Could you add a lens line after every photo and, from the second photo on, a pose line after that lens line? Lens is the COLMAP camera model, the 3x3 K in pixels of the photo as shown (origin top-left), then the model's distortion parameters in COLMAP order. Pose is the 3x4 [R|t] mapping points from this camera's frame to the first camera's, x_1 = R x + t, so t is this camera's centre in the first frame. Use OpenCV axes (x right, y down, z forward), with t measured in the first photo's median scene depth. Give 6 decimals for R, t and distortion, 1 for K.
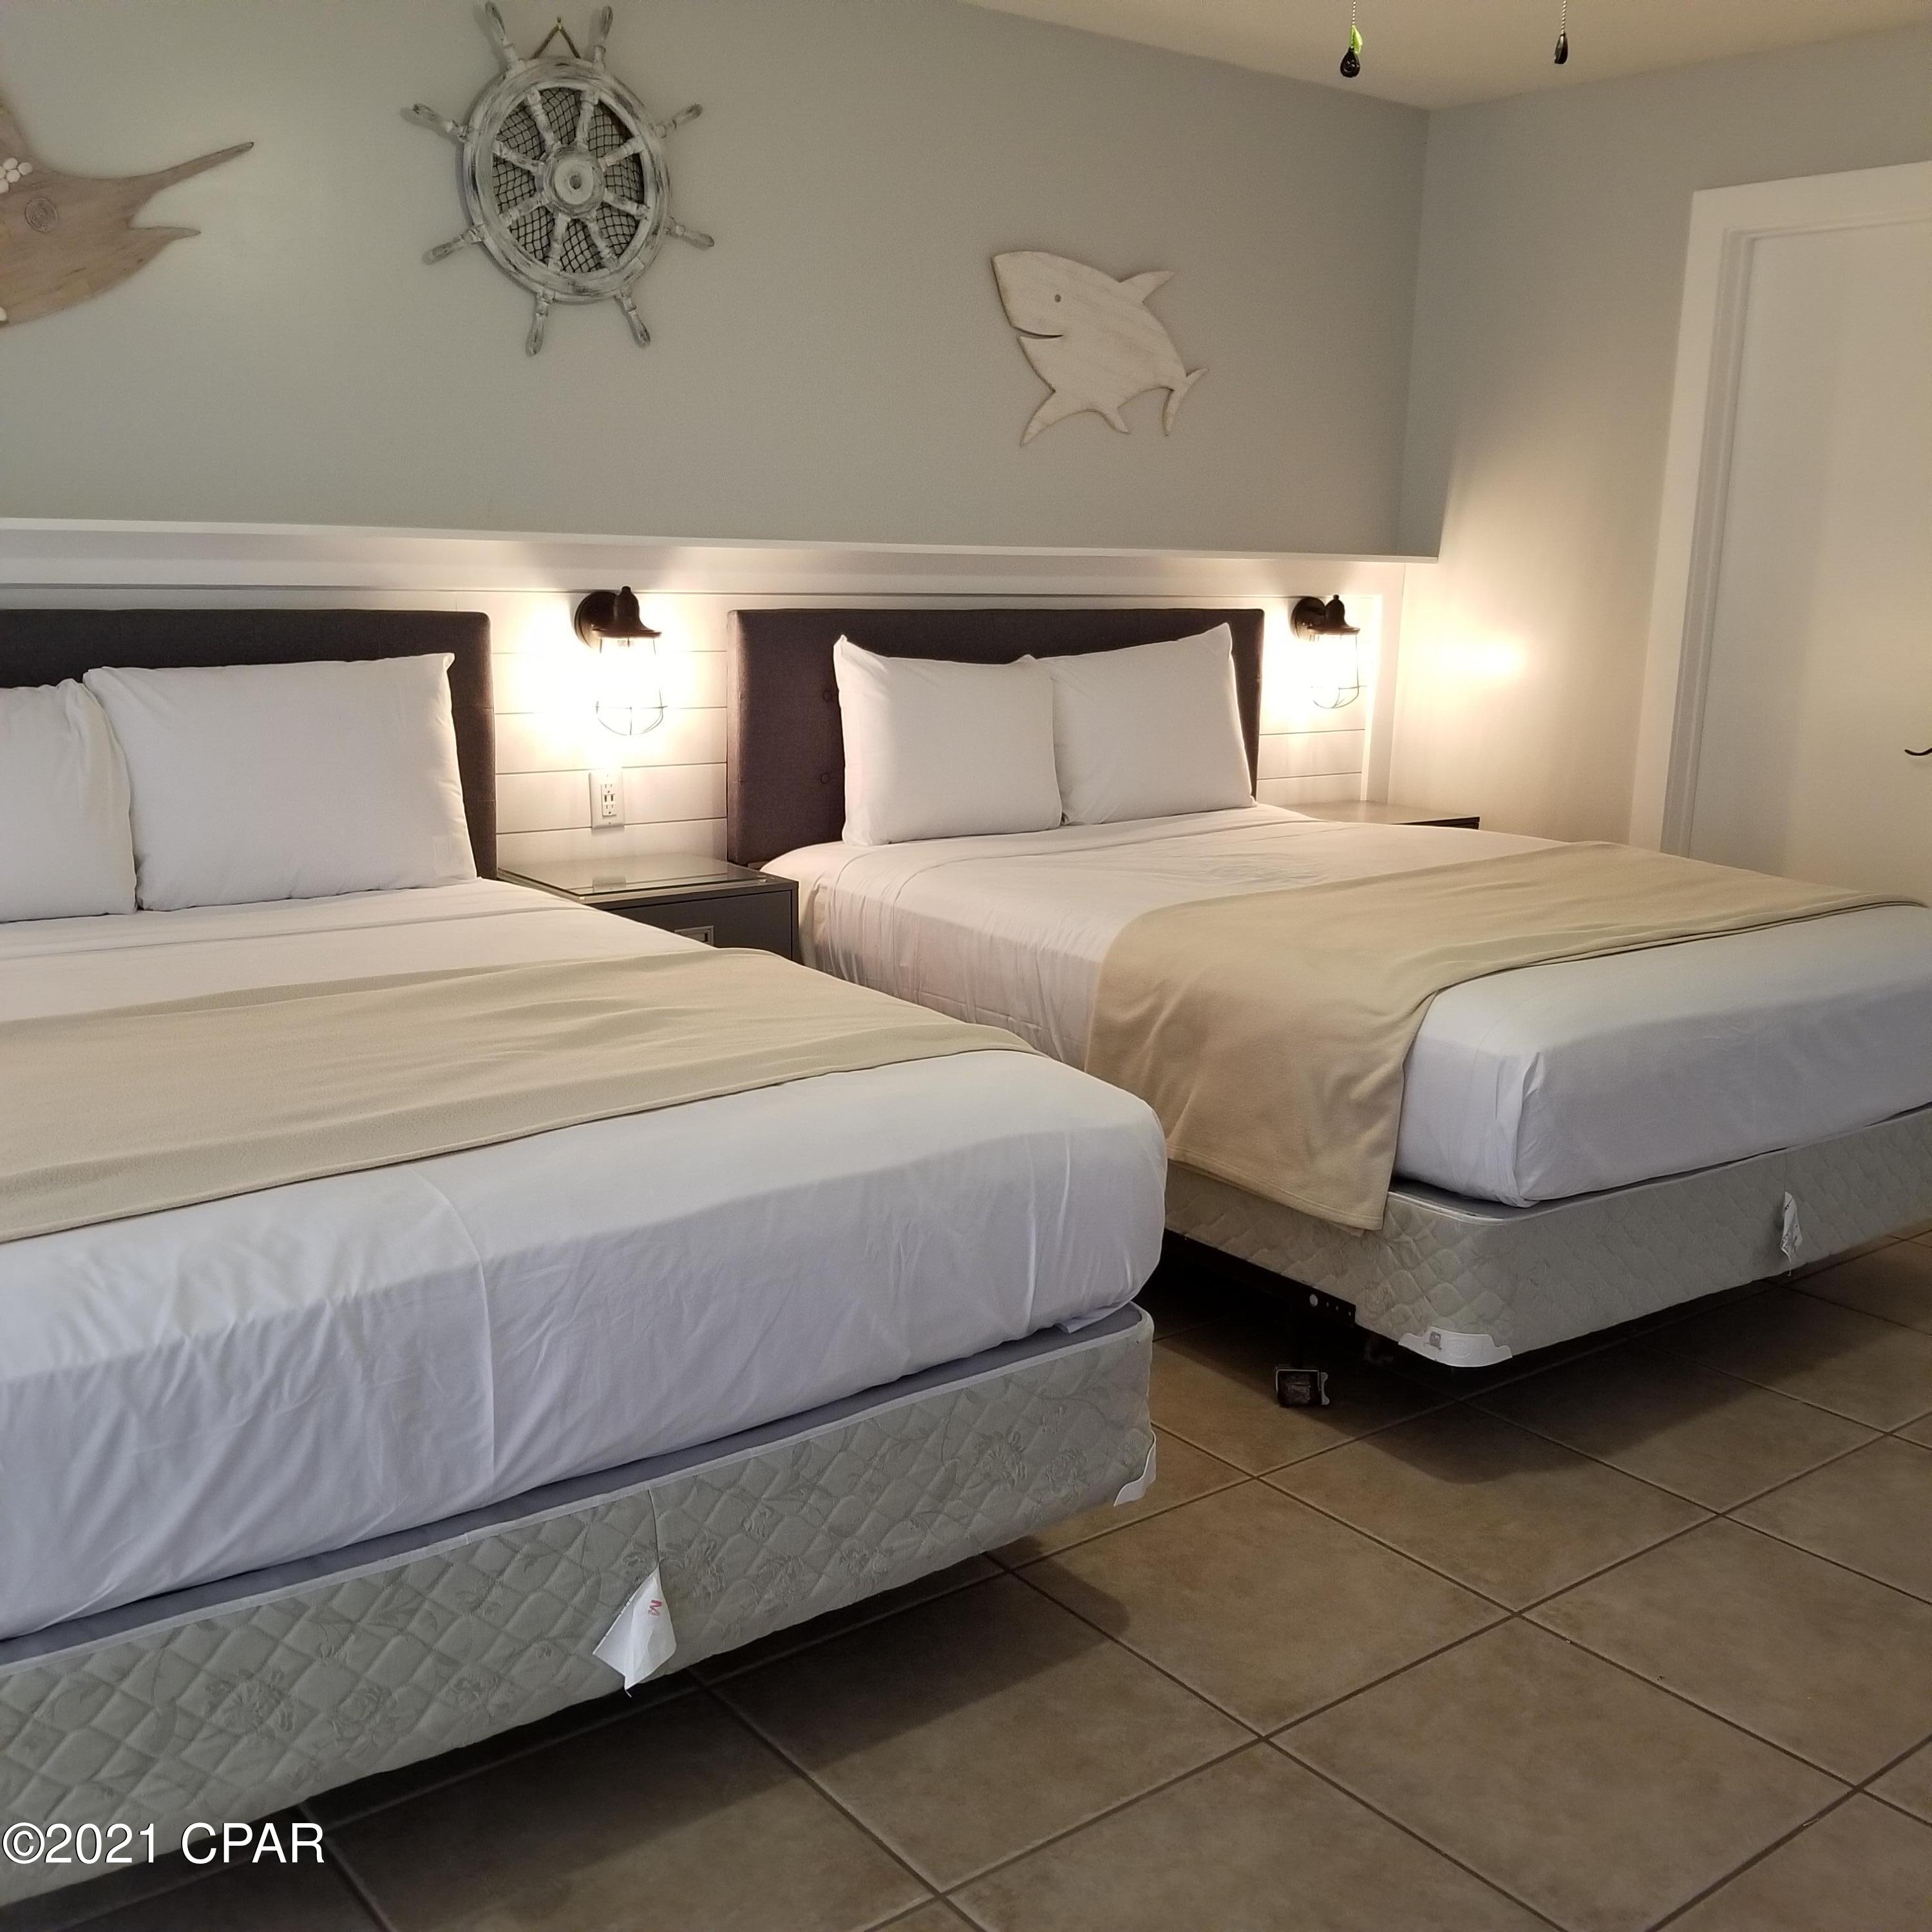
lens RADIAL K [[2020.7, 0, 1023.0], [0, 2020.7, 925.0], [0, 0, 1]] dist [0.101267, -0.233923]
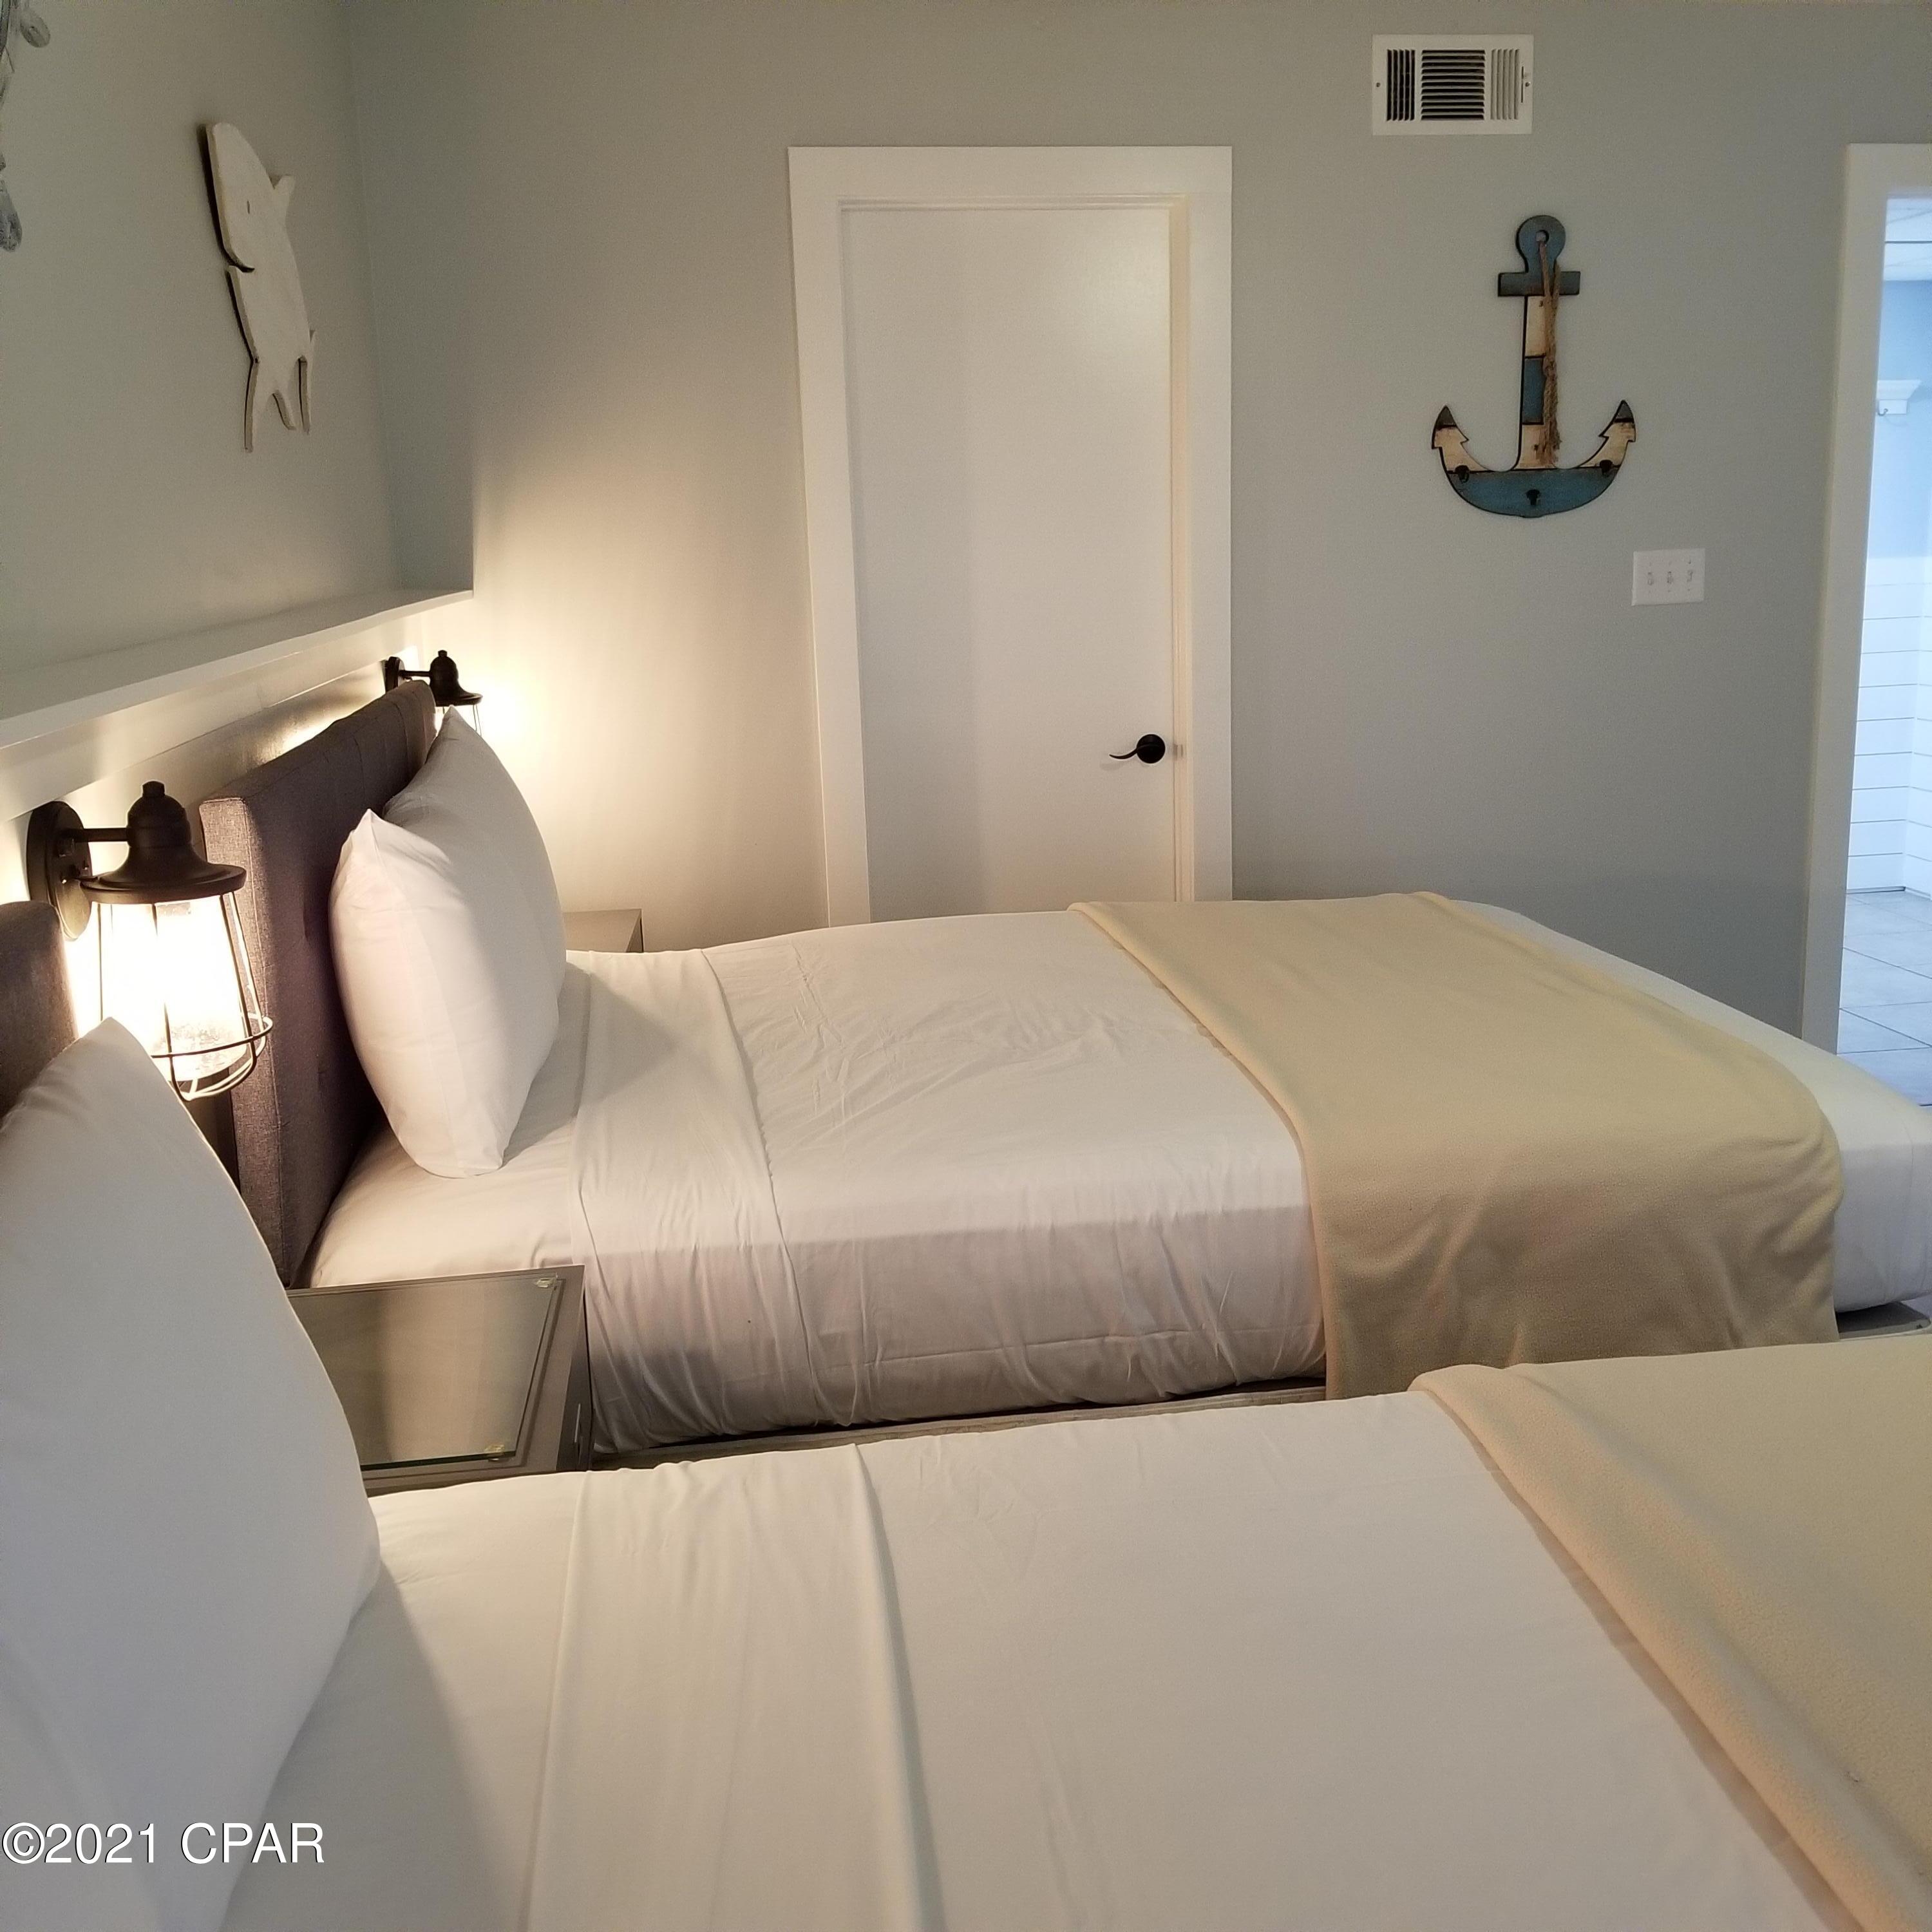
lens RADIAL K [[2020.7, 0, 1023.0], [0, 2020.7, 925.0], [0, 0, 1]] dist [0.101267, -0.233923]
pose [[0.493283, -0.208703, 0.844461, -0.508413], [0.195706, 0.972530, 0.126035, -0.160058], [-0.847568, 0.103095, 0.520577, 0.617876]]
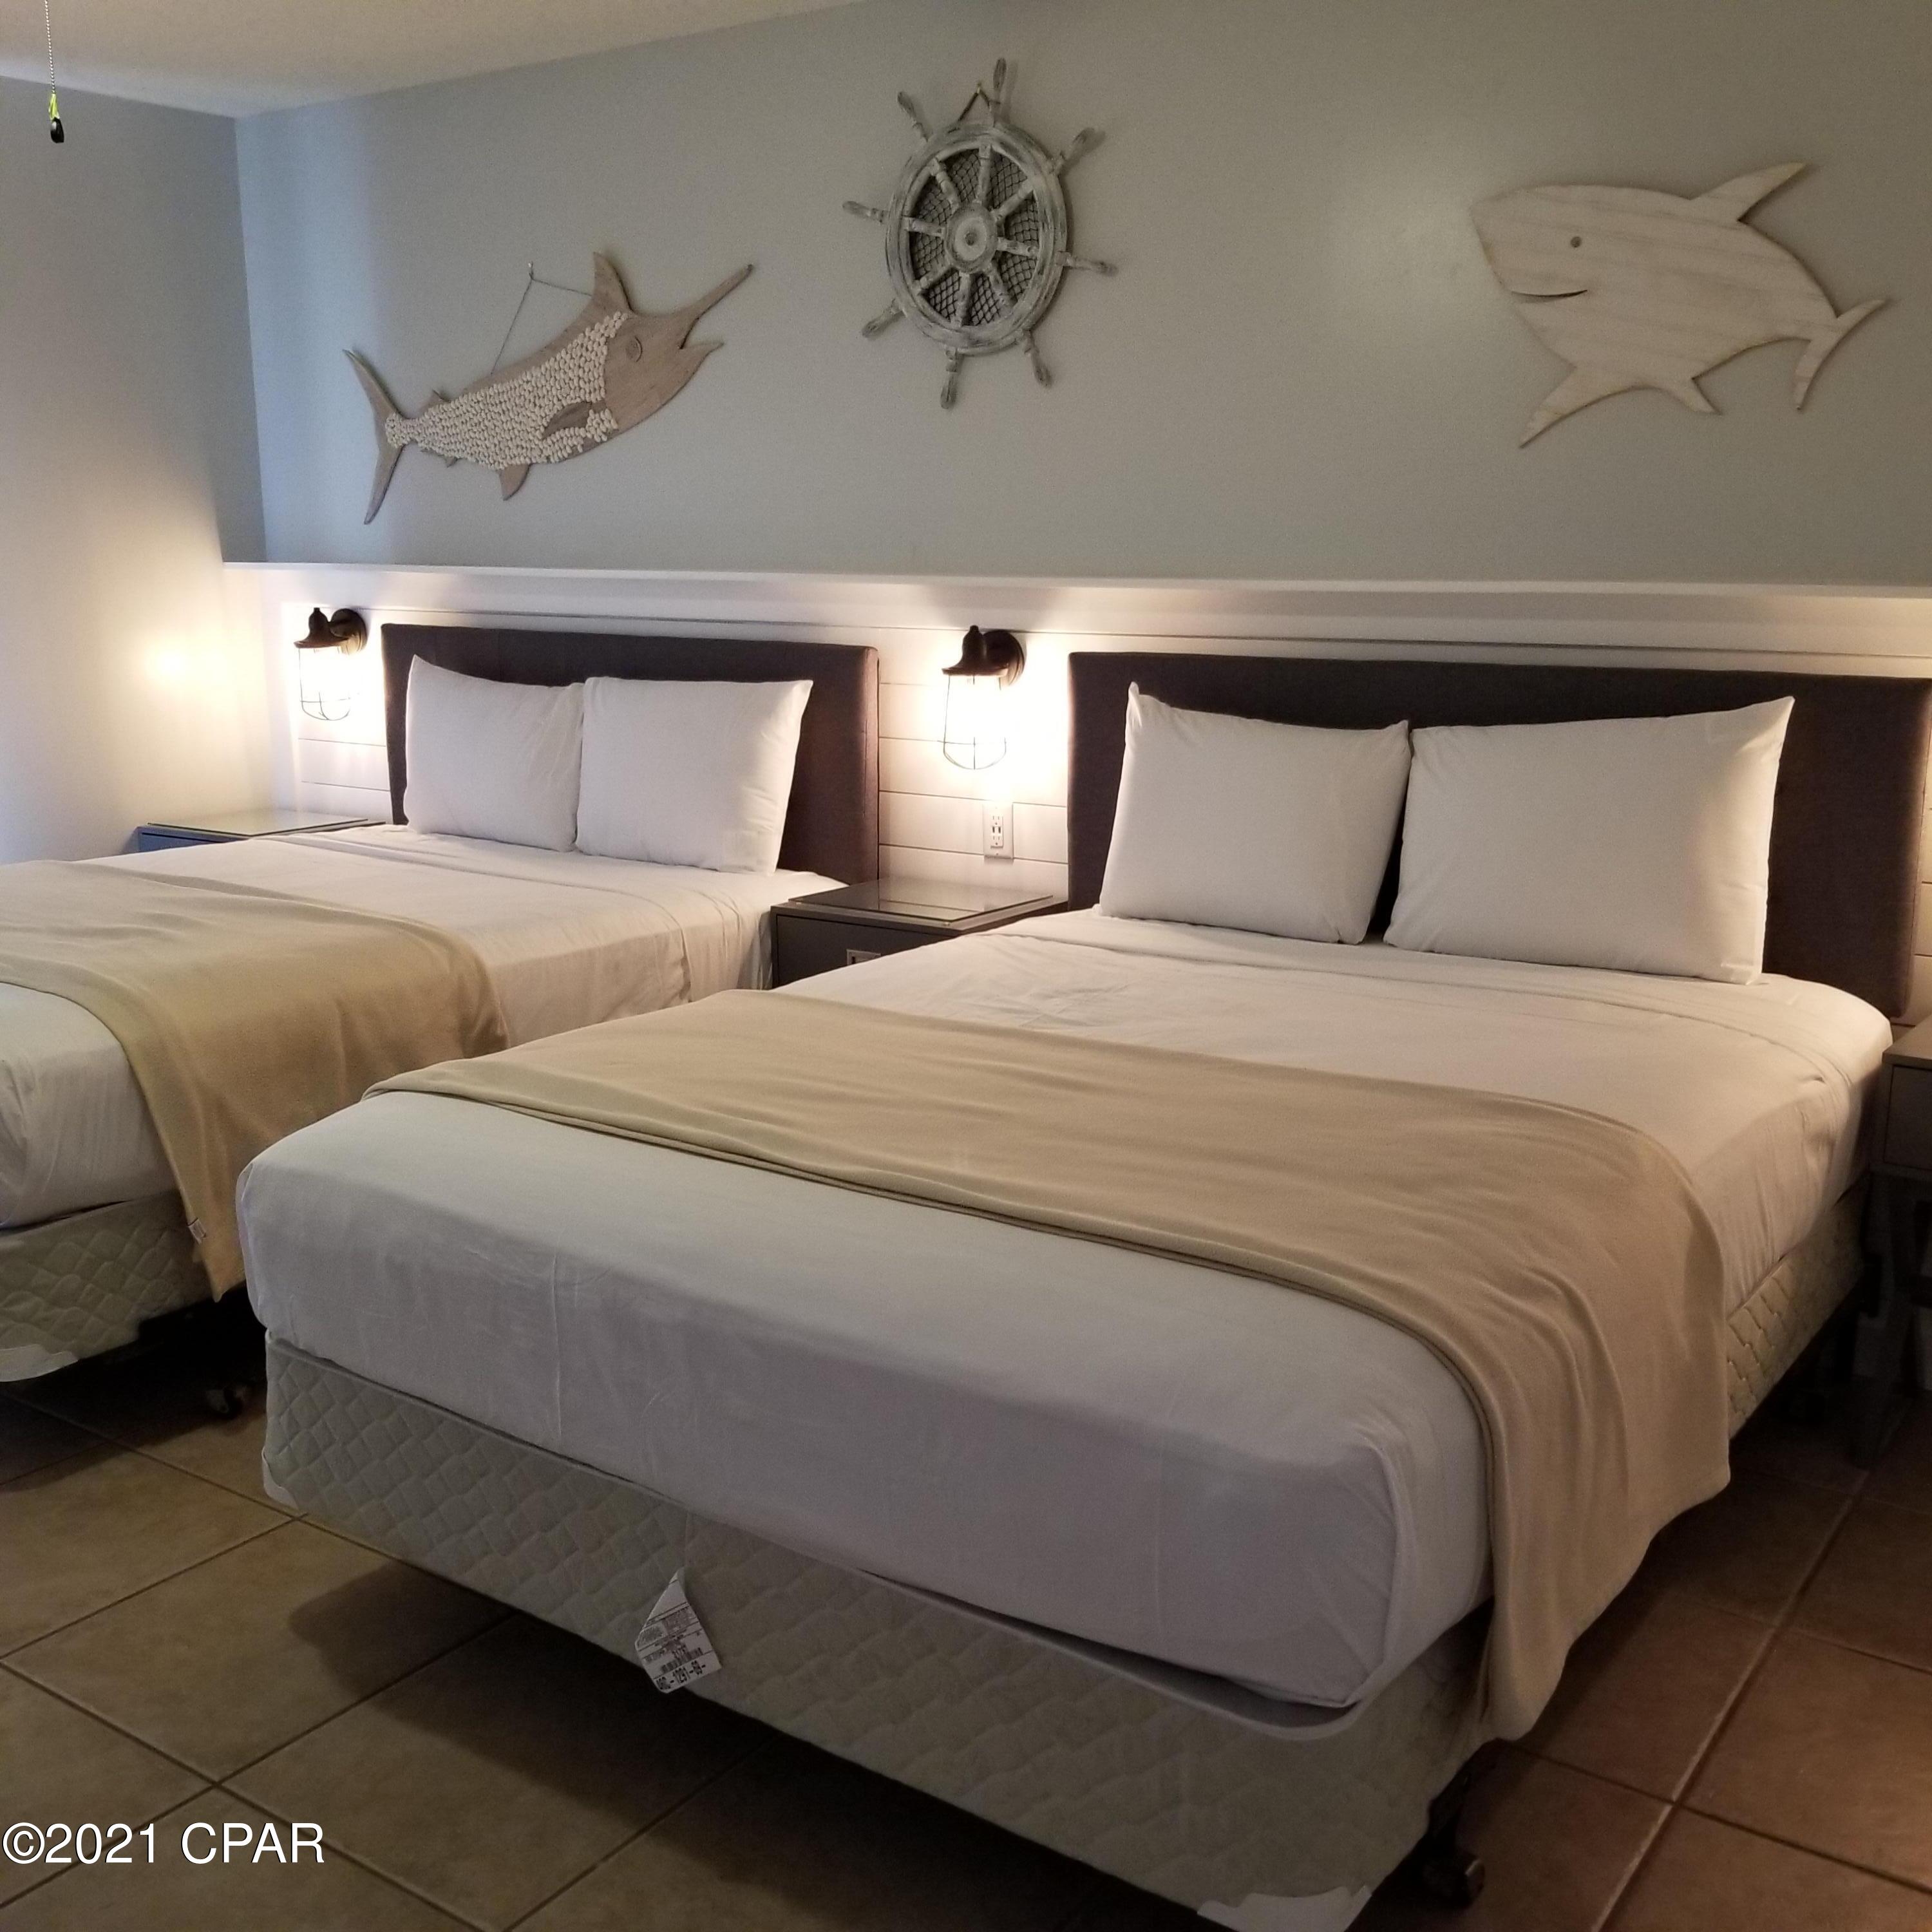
lens RADIAL K [[2013.3, 0, 1000.0], [0, 2013.3, 964.2], [0, 0, 1]] dist [0.105520, -0.252026]
pose [[0.292779, 0.171420, -0.940689, 0.814638], [-0.171456, 0.977265, 0.124722, -0.130250], [0.940682, 0.124771, 0.315513, 0.718509]]
